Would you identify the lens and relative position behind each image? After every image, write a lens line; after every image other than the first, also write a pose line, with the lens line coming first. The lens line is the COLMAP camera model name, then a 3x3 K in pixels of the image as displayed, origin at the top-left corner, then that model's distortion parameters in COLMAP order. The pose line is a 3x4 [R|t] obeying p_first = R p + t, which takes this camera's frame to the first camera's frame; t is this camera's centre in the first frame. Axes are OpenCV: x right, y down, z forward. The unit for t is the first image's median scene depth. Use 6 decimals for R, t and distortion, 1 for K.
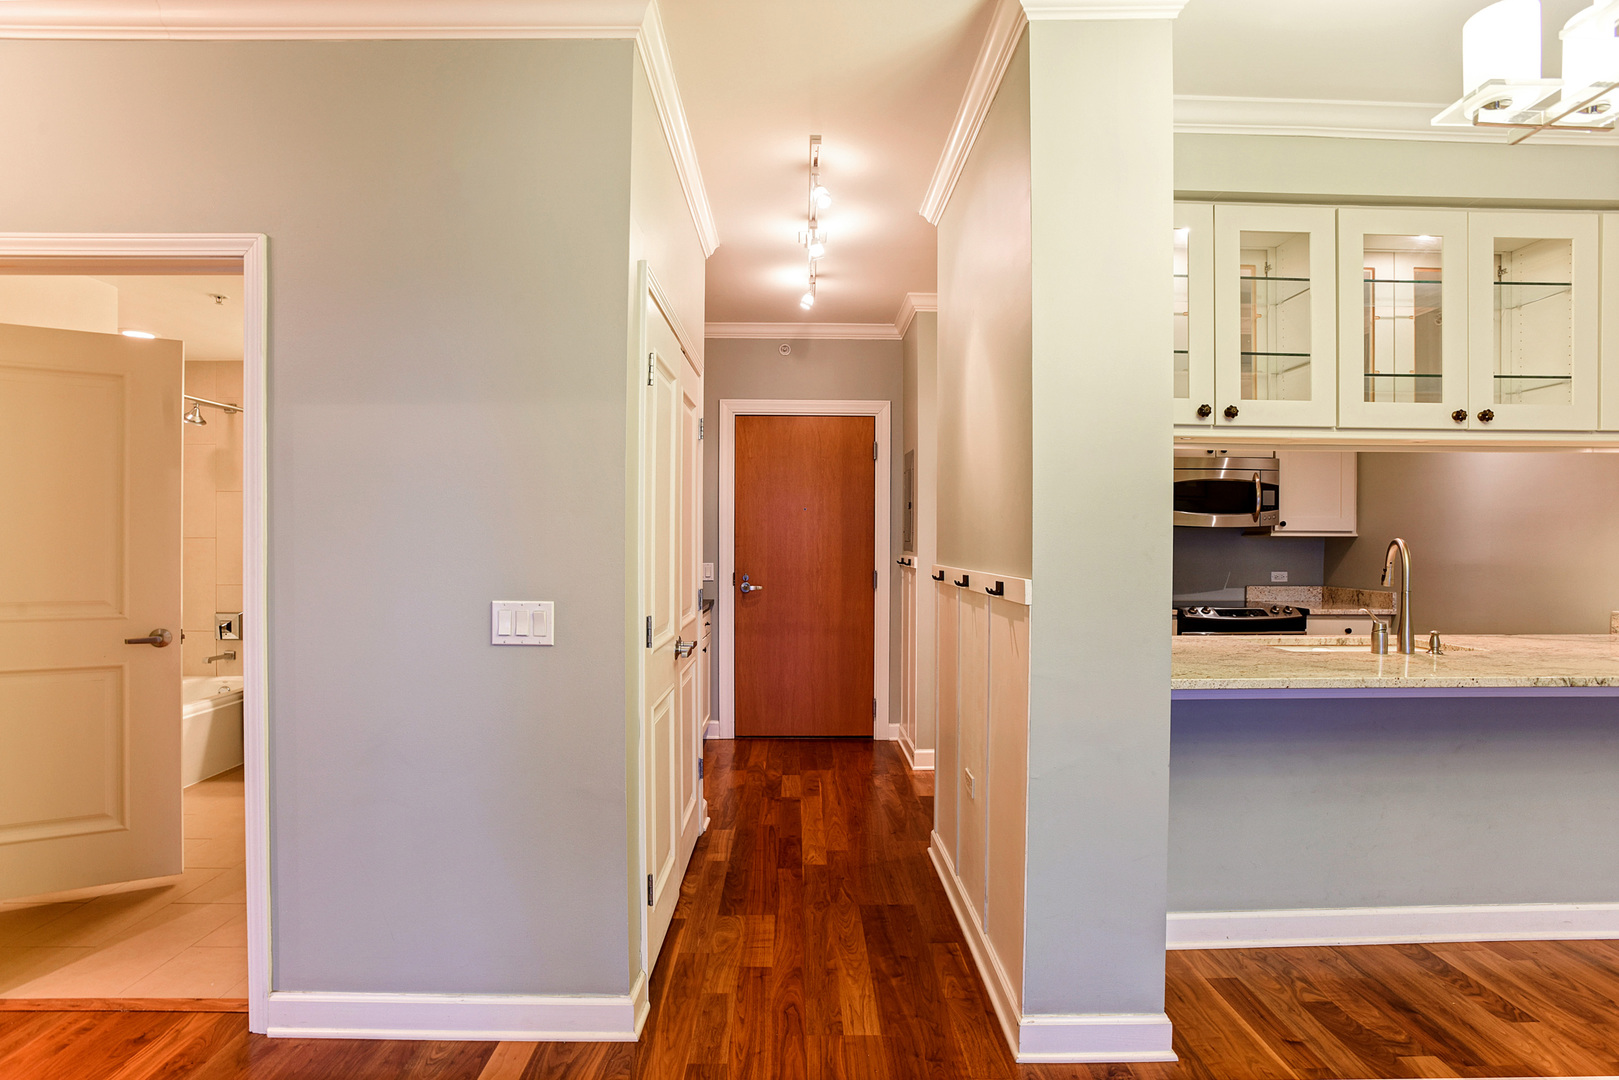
lens RADIAL K [[786.6, 0, 808.1], [0, 786.6, 550.6], [0, 0, 1]] dist [-0.047768, 0.019466]
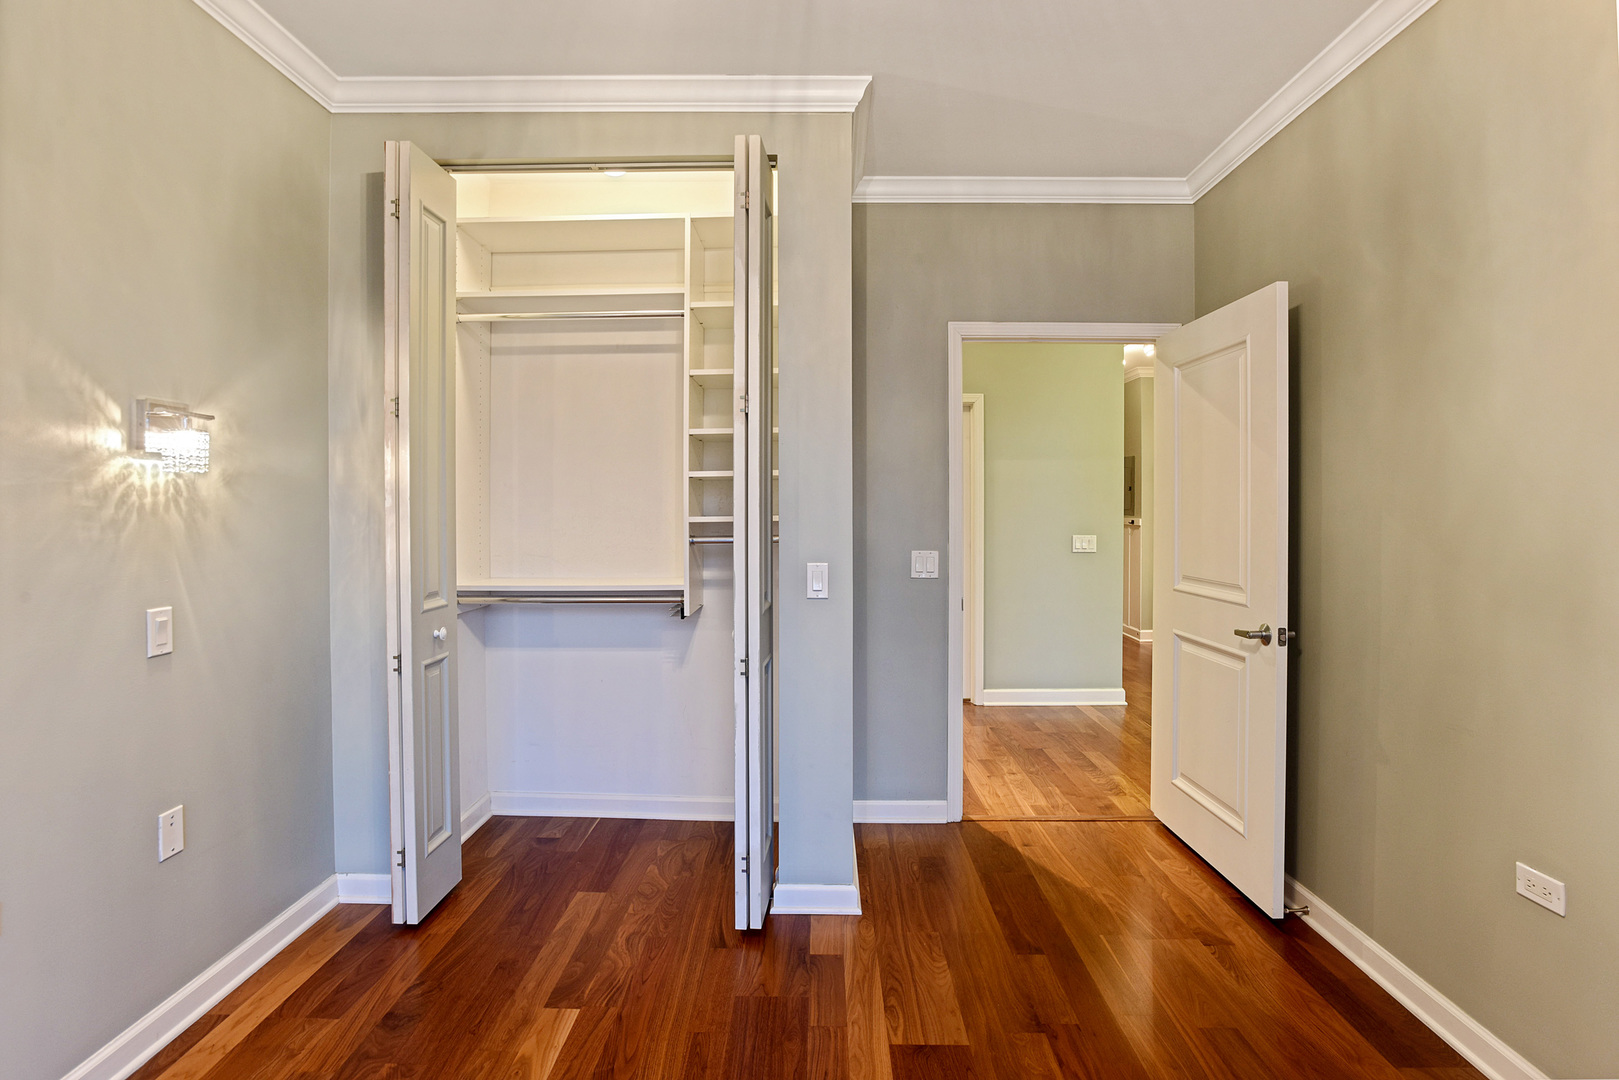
lens RADIAL K [[786.6, 0, 808.1], [0, 786.6, 550.6], [0, 0, 1]] dist [-0.047768, 0.019466]
pose [[0.999669, -0.004486, -0.025324, -1.052014], [0.005288, 0.999484, 0.031696, 0.025211], [0.025169, -0.031819, 0.999177, -1.387203]]
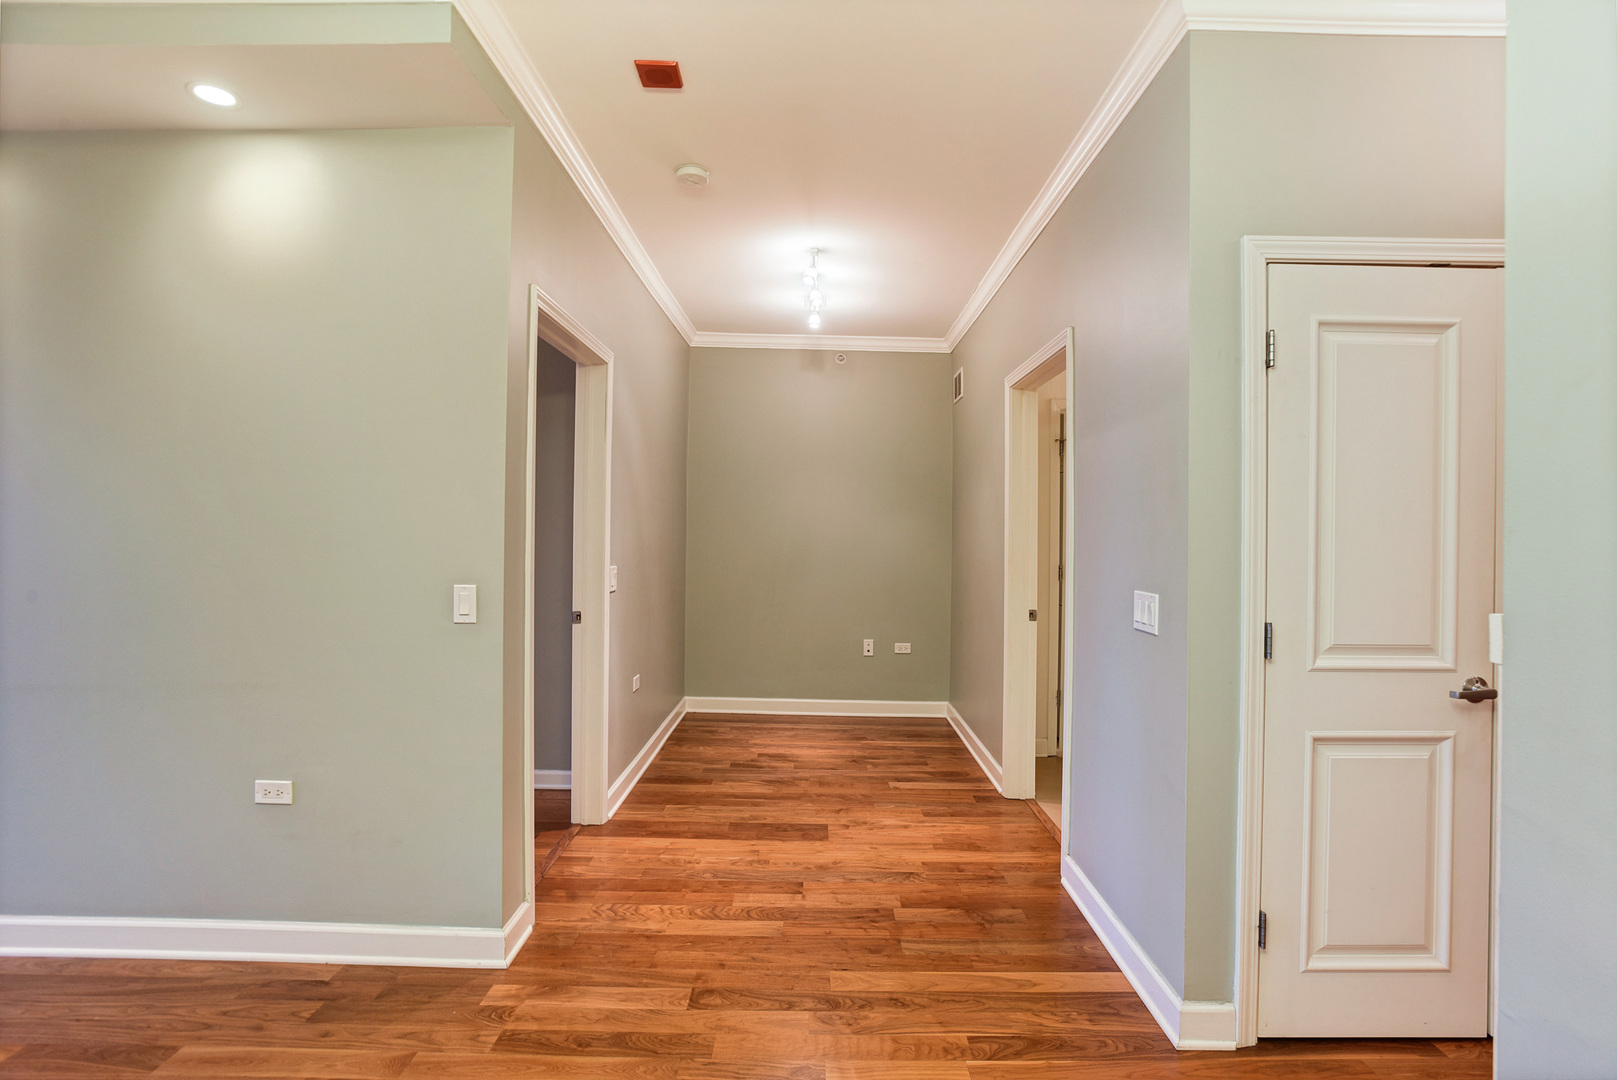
lens RADIAL K [[778.6, 0, 815.2], [0, 778.6, 537.0], [0, 0, 1]] dist [-0.050289, 0.019857]
pose [[-0.015996, -0.001951, -0.999870, 0.648757], [-0.017584, 0.999844, -0.001670, -0.003803], [0.999717, 0.017555, -0.016028, 0.472449]]
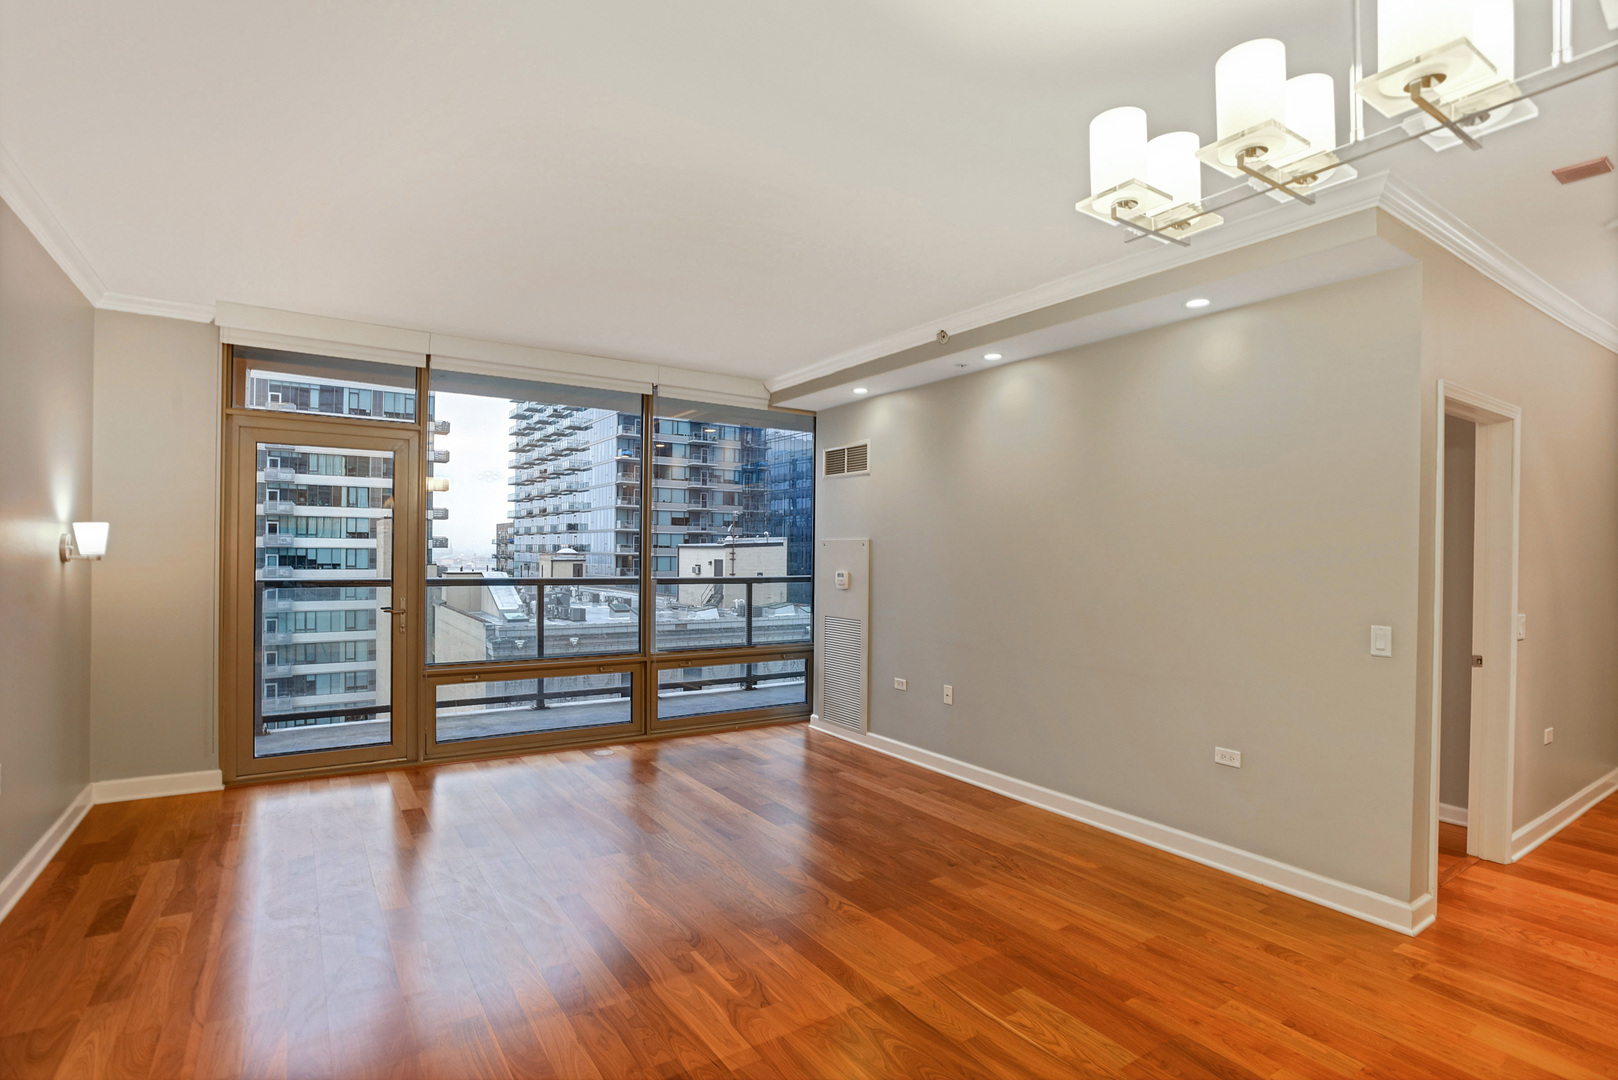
lens RADIAL K [[786.1, 0, 807.6], [0, 786.1, 550.6], [0, 0, 1]] dist [-0.047768, 0.019466]
pose [[-0.840941, -0.014025, -0.540946, 1.160145], [-0.019640, 0.999796, 0.004610, -0.048937], [0.540771, 0.014501, -0.841045, 0.566458]]
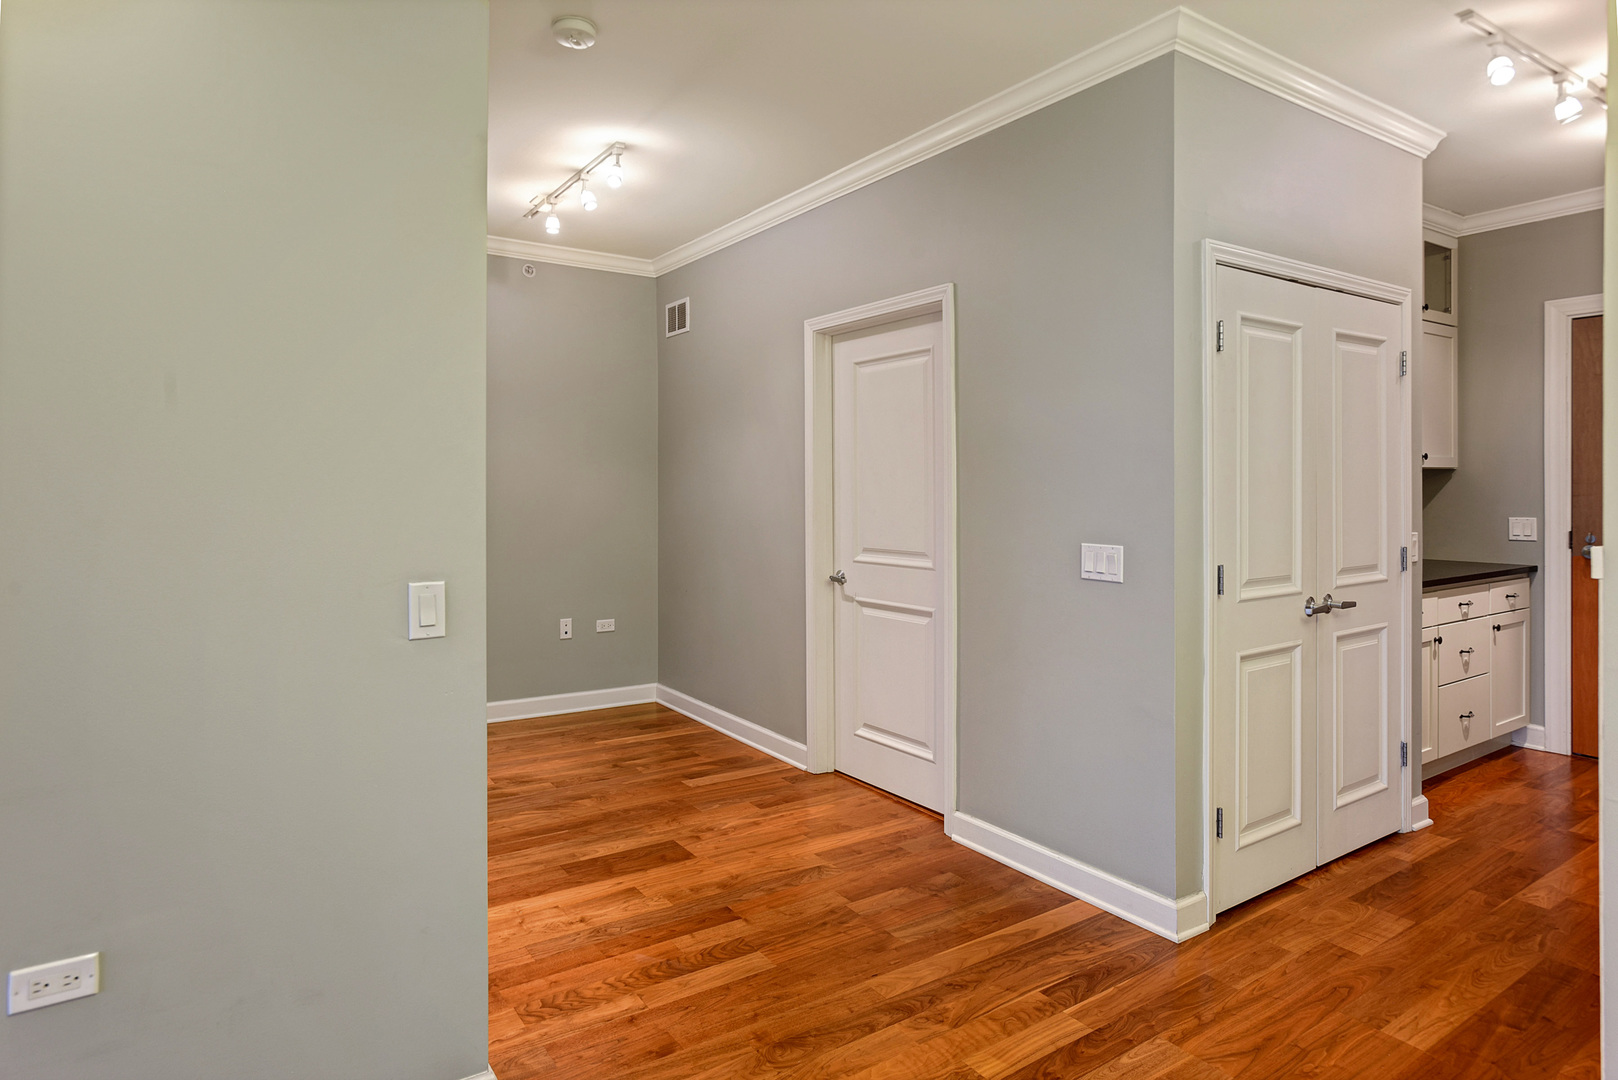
lens RADIAL K [[923.1, 0, 804.4], [0, 923.1, 484.1], [0, 0, 1]] dist [-0.052867, 0.031179]
pose [[0.543533, -0.005758, -0.839368, 0.511911], [-0.002077, 0.999964, -0.008205, -0.015165], [0.839385, 0.006204, 0.543502, -0.148315]]
